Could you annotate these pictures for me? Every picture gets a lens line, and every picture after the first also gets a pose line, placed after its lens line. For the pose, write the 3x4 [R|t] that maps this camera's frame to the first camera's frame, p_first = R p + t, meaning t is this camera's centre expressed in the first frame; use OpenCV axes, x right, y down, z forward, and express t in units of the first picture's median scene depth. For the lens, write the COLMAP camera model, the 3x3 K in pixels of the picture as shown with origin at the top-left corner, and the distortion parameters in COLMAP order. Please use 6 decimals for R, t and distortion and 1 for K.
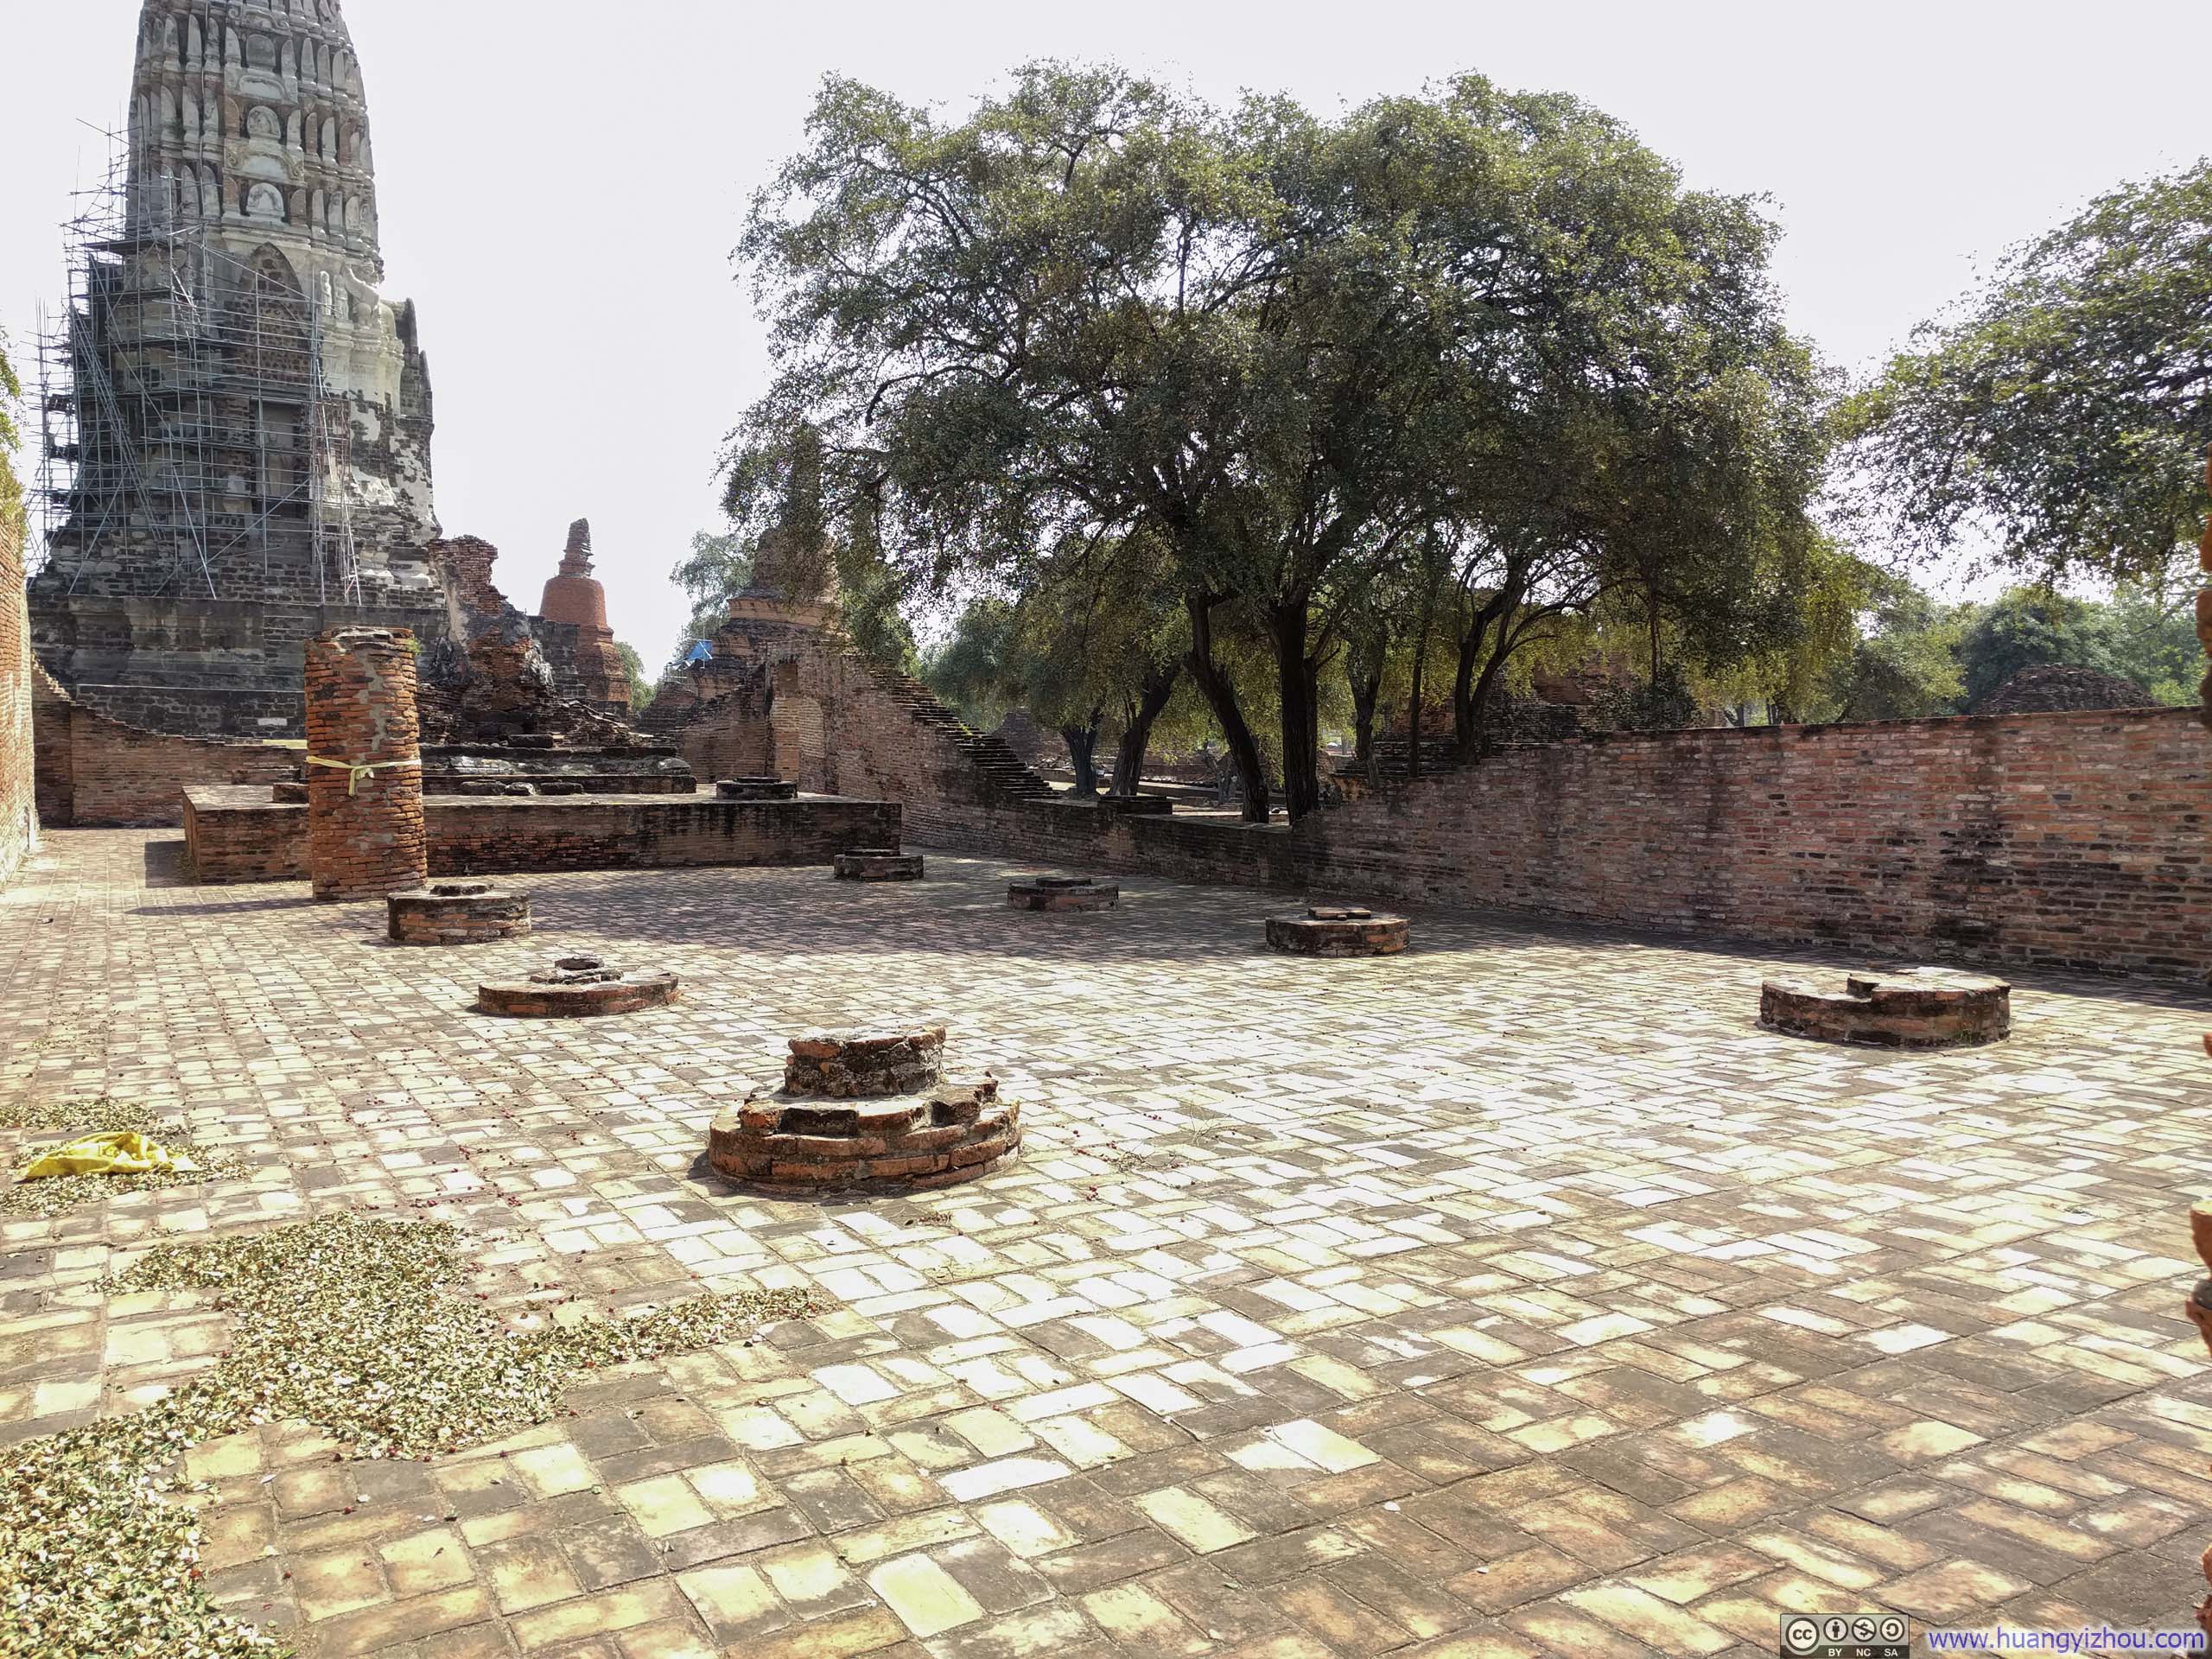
lens RADIAL K [[1662.9, 0, 1115.4], [0, 1662.9, 830.9], [0, 0, 1]] dist [0.024612, -0.015146]
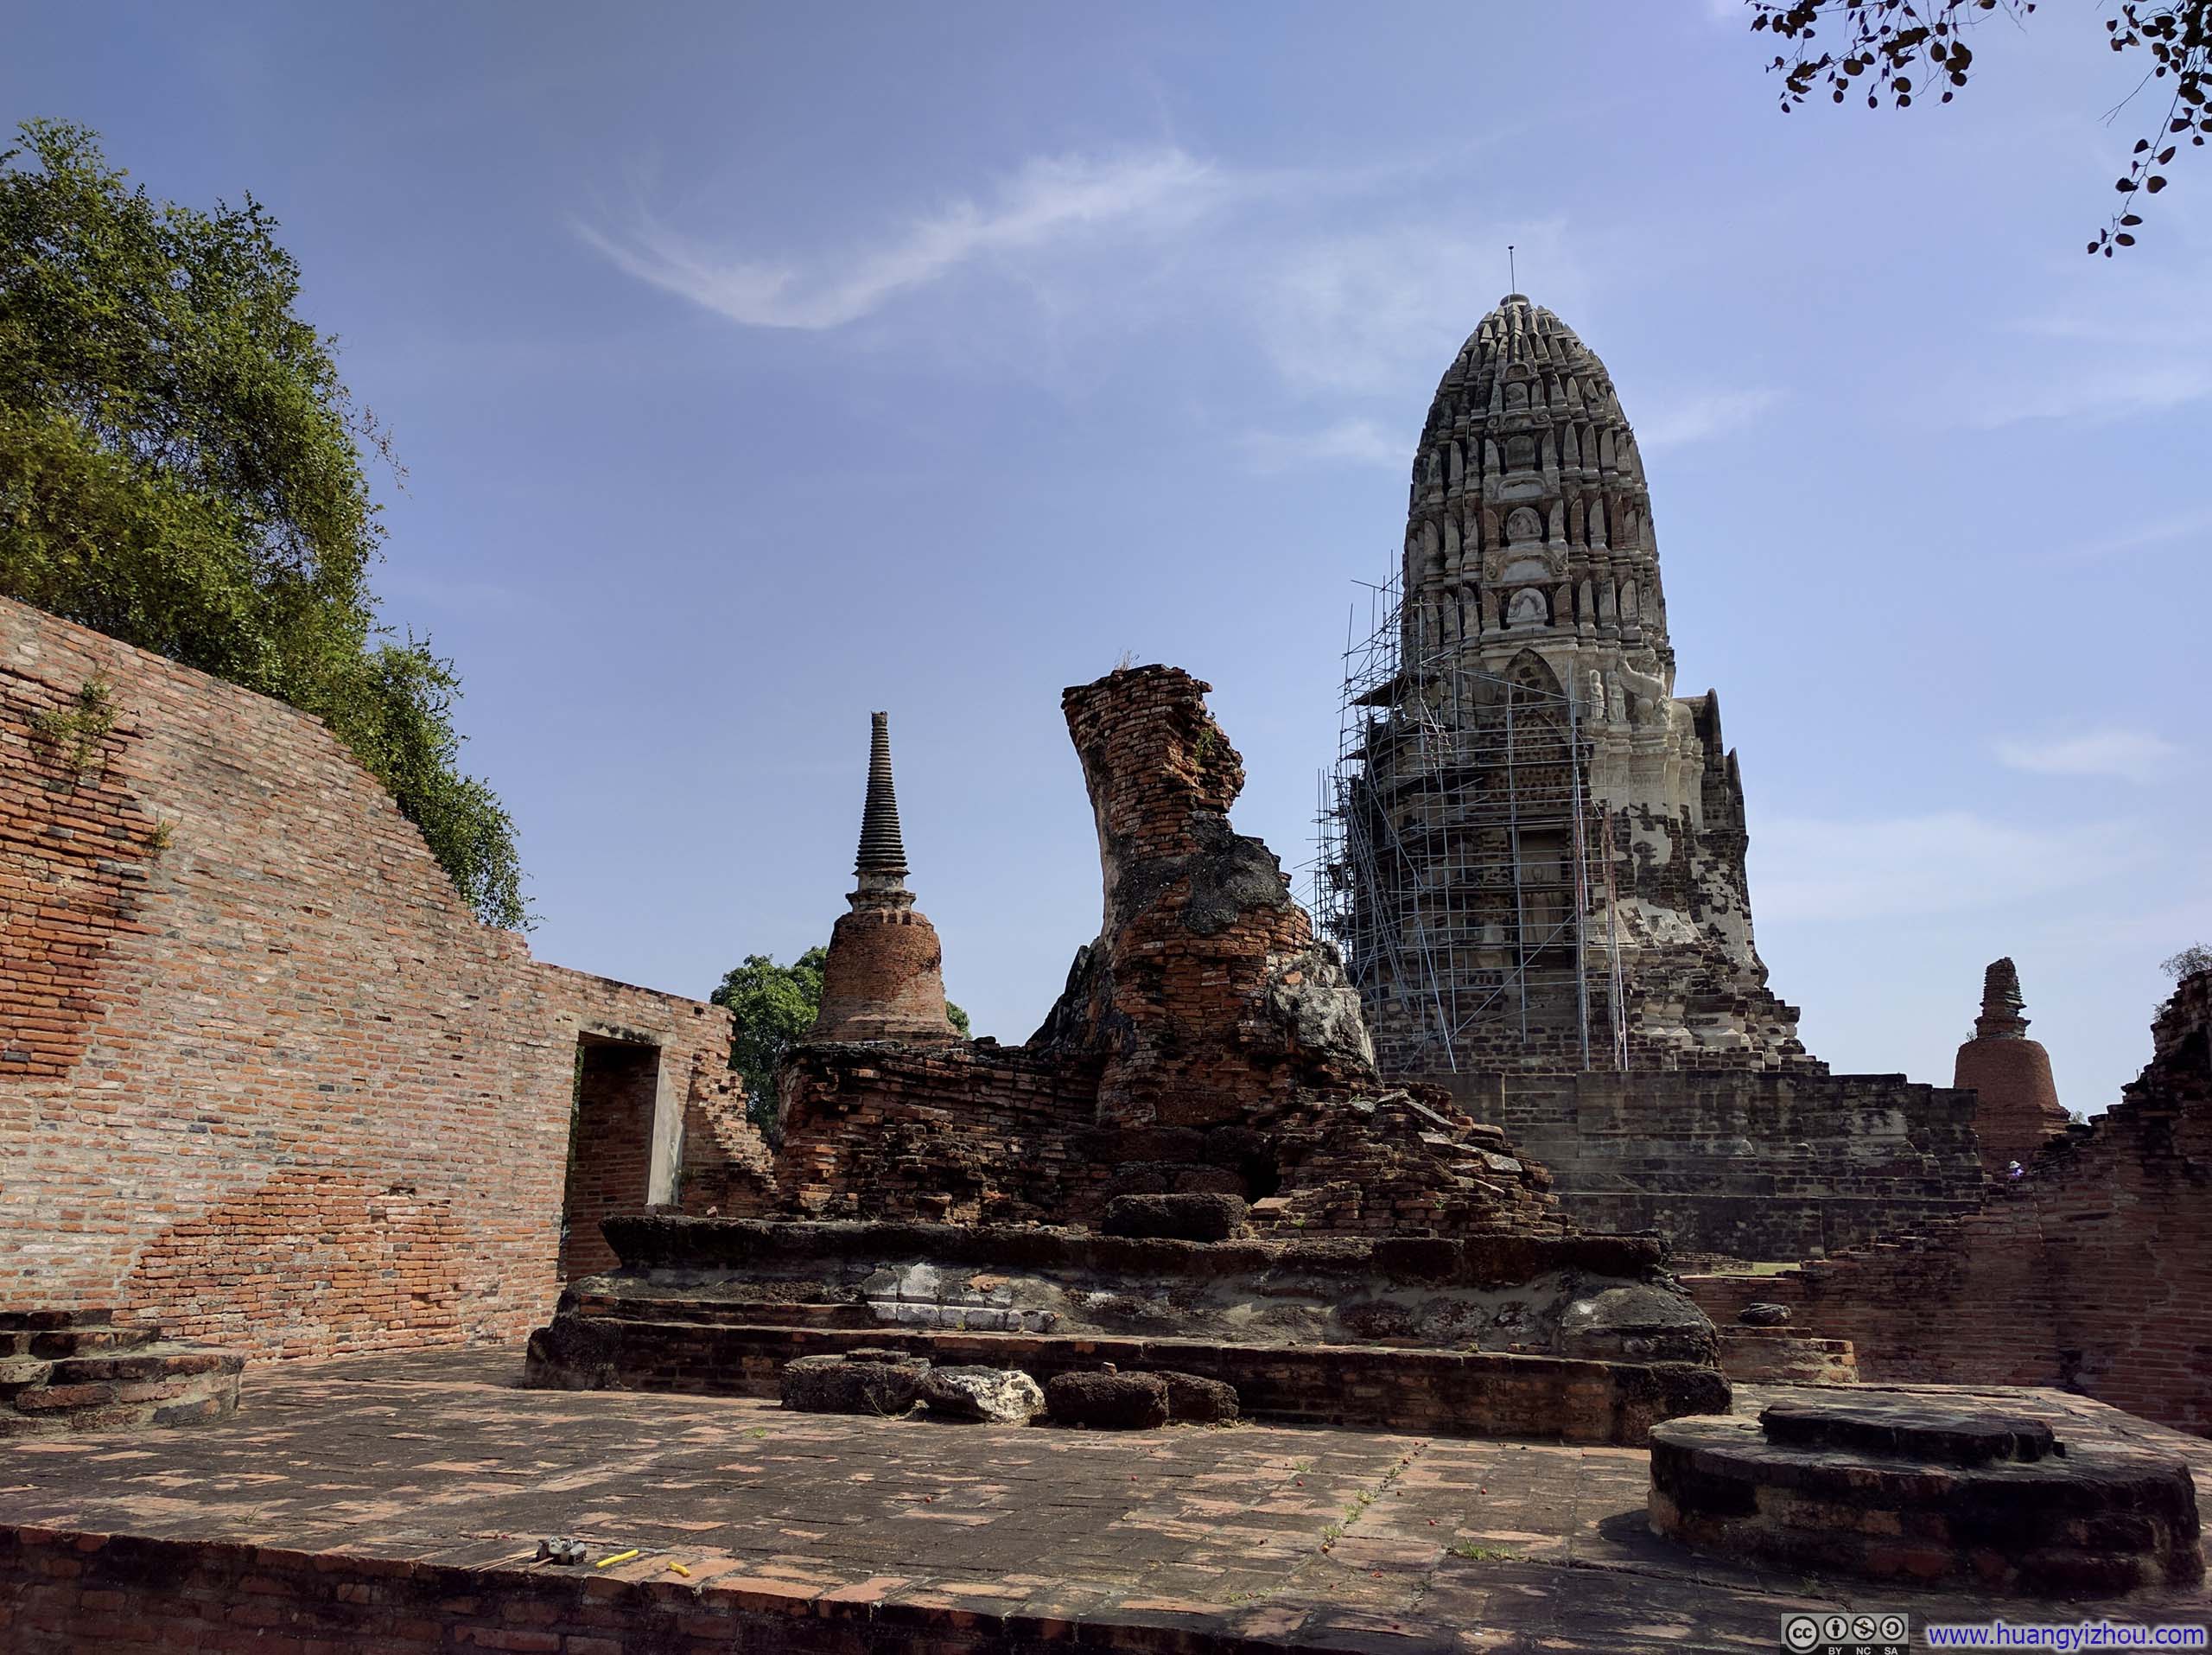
lens RADIAL K [[1663.1, 0, 1113.9], [0, 1663.1, 819.2], [0, 0, 1]] dist [0.024612, -0.015146]
pose [[0.665659, -0.184473, -0.723096, -0.055765], [-0.054512, 0.954357, -0.293653, -0.014442], [0.744263, 0.234890, 0.625220, 0.338366]]
